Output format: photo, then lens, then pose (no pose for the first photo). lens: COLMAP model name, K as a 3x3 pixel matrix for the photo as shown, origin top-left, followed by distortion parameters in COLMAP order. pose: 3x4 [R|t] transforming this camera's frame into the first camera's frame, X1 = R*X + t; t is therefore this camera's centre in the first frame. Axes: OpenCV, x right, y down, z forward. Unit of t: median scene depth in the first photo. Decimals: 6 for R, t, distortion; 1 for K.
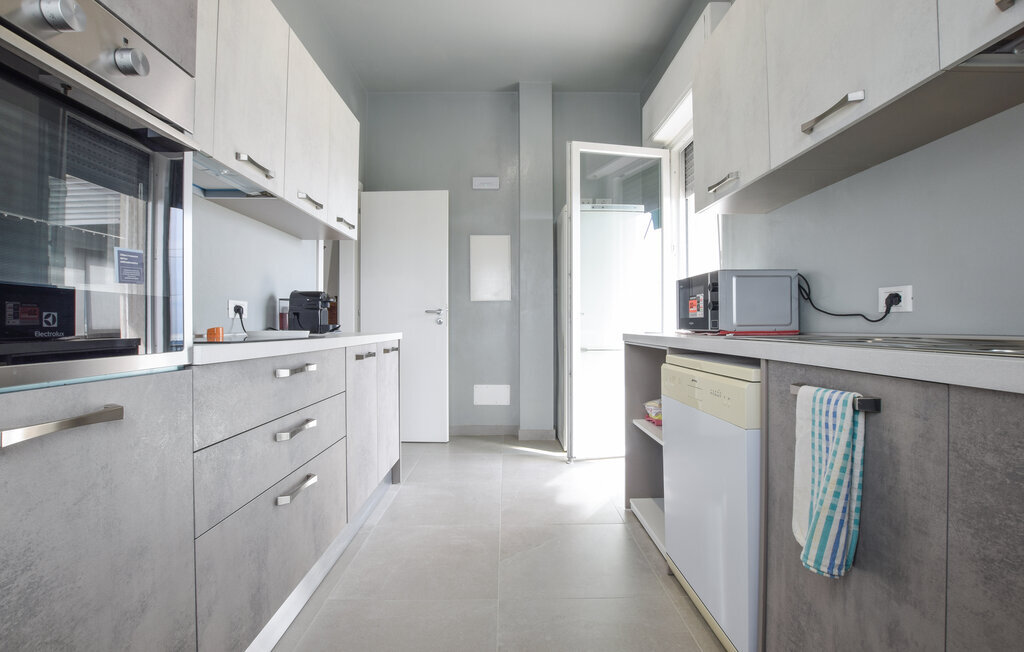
lens RADIAL K [[448.4, 0, 512.0], [0, 448.4, 326.0], [0, 0, 1]] dist [-0.033534, 0.000136]
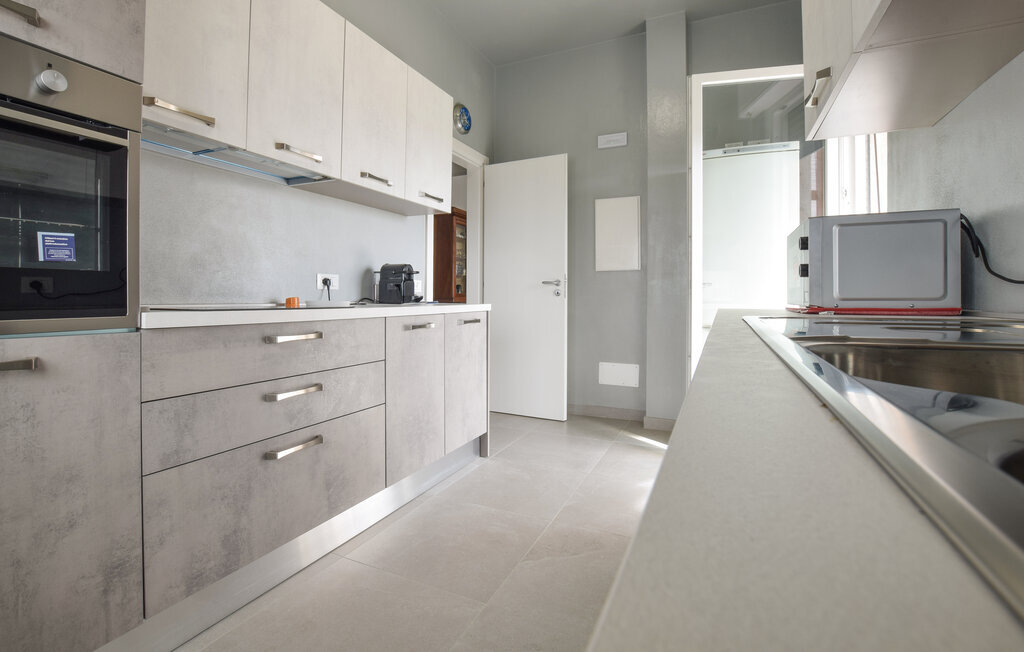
lens RADIAL K [[455.6, 0, 511.9], [0, 455.6, 300.4], [0, 0, 1]] dist [-0.030813, 0.000389]
pose [[0.901312, 0.008586, -0.433086, 0.284066], [-0.006341, 0.999958, 0.006628, -0.000526], [0.433125, -0.003227, 0.901328, 0.146204]]
